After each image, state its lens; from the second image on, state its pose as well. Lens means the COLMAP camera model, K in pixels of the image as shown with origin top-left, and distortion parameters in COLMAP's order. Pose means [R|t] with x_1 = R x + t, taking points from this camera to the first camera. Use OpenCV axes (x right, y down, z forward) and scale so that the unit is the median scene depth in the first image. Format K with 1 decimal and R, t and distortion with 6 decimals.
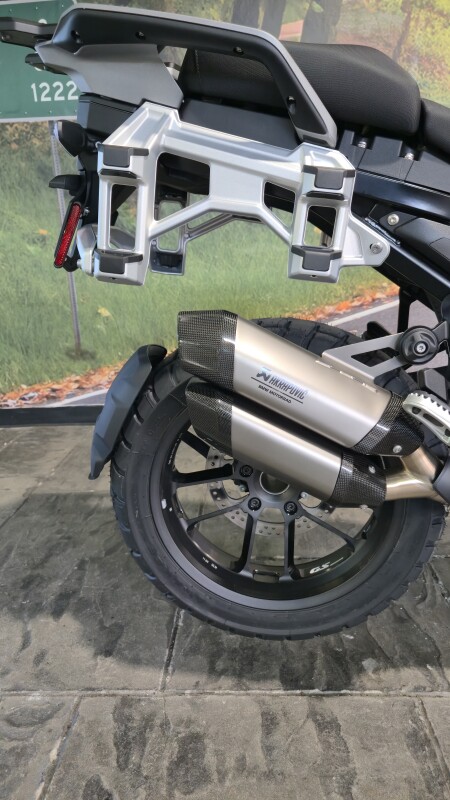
lens RADIAL K [[544.1, 0, 226.5], [0, 544.1, 401.0], [0, 0, 1]] dist [0.057092, -0.050411]
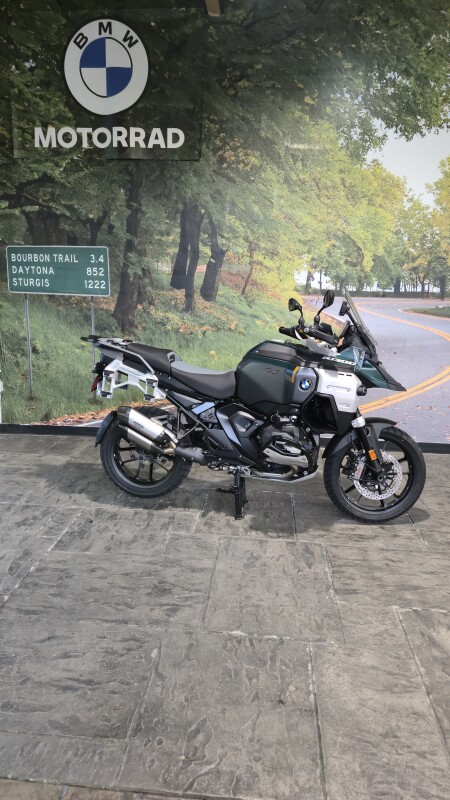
lens RADIAL K [[544.1, 0, 228.2], [0, 544.1, 396.0], [0, 0, 1]] dist [0.057092, -0.050411]
pose [[0.997119, 0.073234, -0.019771, 0.631931], [-0.074463, 0.994696, -0.070965, 0.001695], [0.014469, 0.072233, 0.997283, -2.438111]]
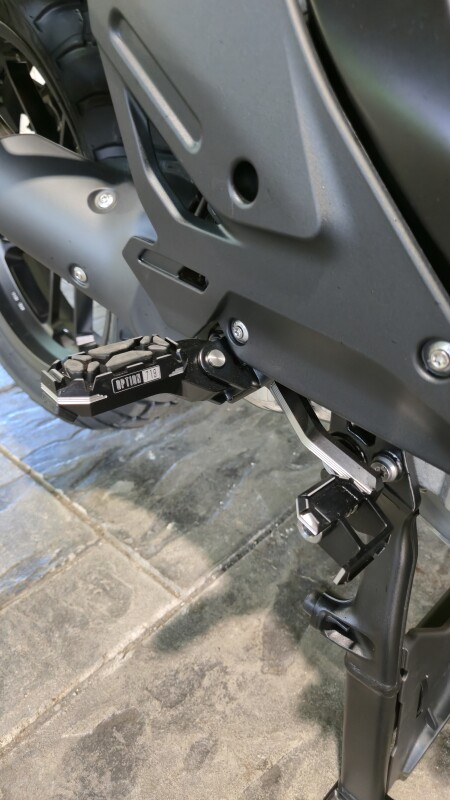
lens RADIAL K [[544.1, 0, 221.6], [0, 544.1, 394.1], [0, 0, 1]] dist [0.057092, -0.050411]
pose [[0.757677, 0.359513, -0.544680, 0.715632], [-0.196147, 0.921449, 0.335347, 0.082224], [0.622457, -0.147247, 0.768678, 0.521213]]
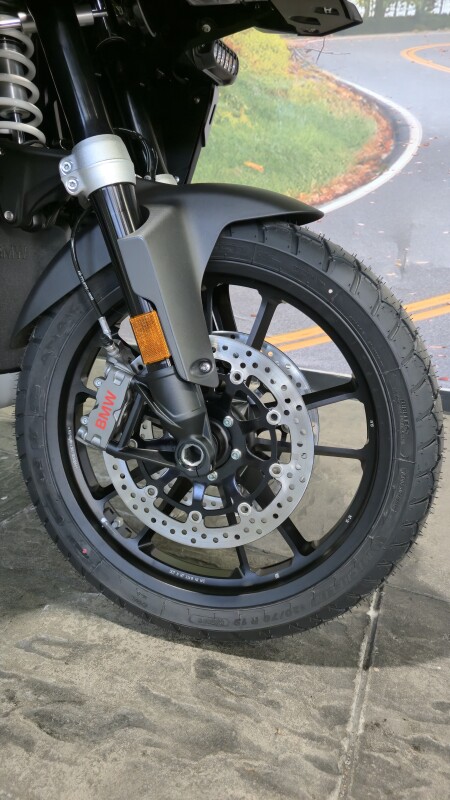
lens RADIAL K [[544.1, 0, 224.6], [0, 544.1, 392.4], [0, 0, 1]] dist [0.057092, -0.050411]
pose [[0.942467, 0.184691, -0.278648, 1.681057], [-0.188672, 0.981958, 0.012710, 0.090745], [0.275969, 0.040594, 0.960309, 0.095163]]
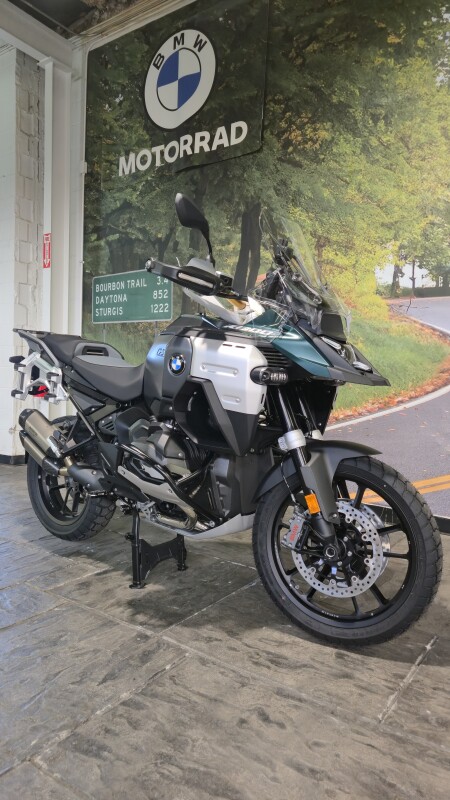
lens RADIAL K [[544.1, 0, 226.3], [0, 544.1, 395.4], [0, 0, 1]] dist [0.057092, -0.050411]
pose [[0.843175, 0.079534, -0.531724, 2.046458], [-0.200080, 0.964381, -0.173025, 0.074378], [0.499023, 0.252278, 0.829055, -0.914259]]
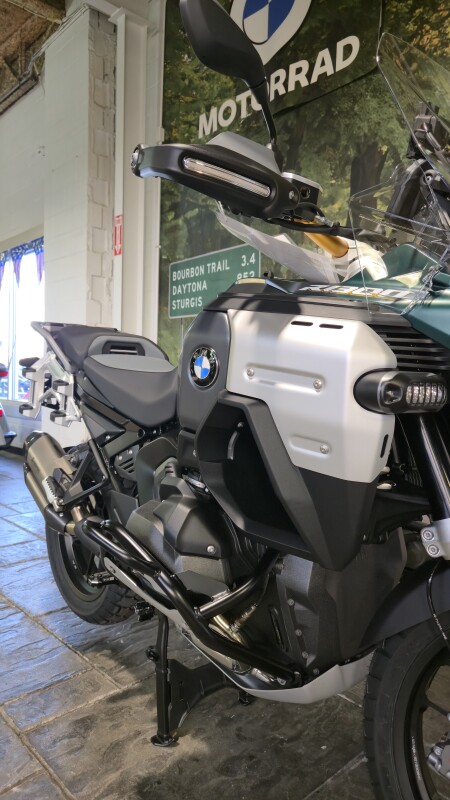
lens RADIAL K [[544.1, 0, 217.6], [0, 544.1, 390.8], [0, 0, 1]] dist [0.057092, -0.050411]
pose [[0.706835, 0.073534, -0.703546, 1.607256], [-0.234066, 0.962869, -0.134522, -0.143572], [0.667531, 0.259761, 0.697801, -0.153412]]
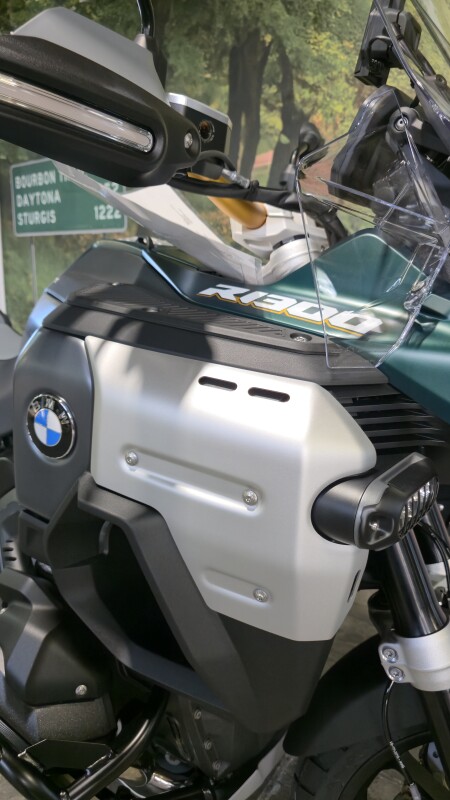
lens RADIAL K [[544.1, 0, 226.8], [0, 544.1, 393.9], [0, 0, 1]] dist [0.057092, -0.050411]
pose [[0.861182, 0.148457, -0.486134, 1.376997], [-0.176234, 0.984280, -0.011616, -0.346667], [0.476767, 0.095677, 0.873807, 0.043640]]
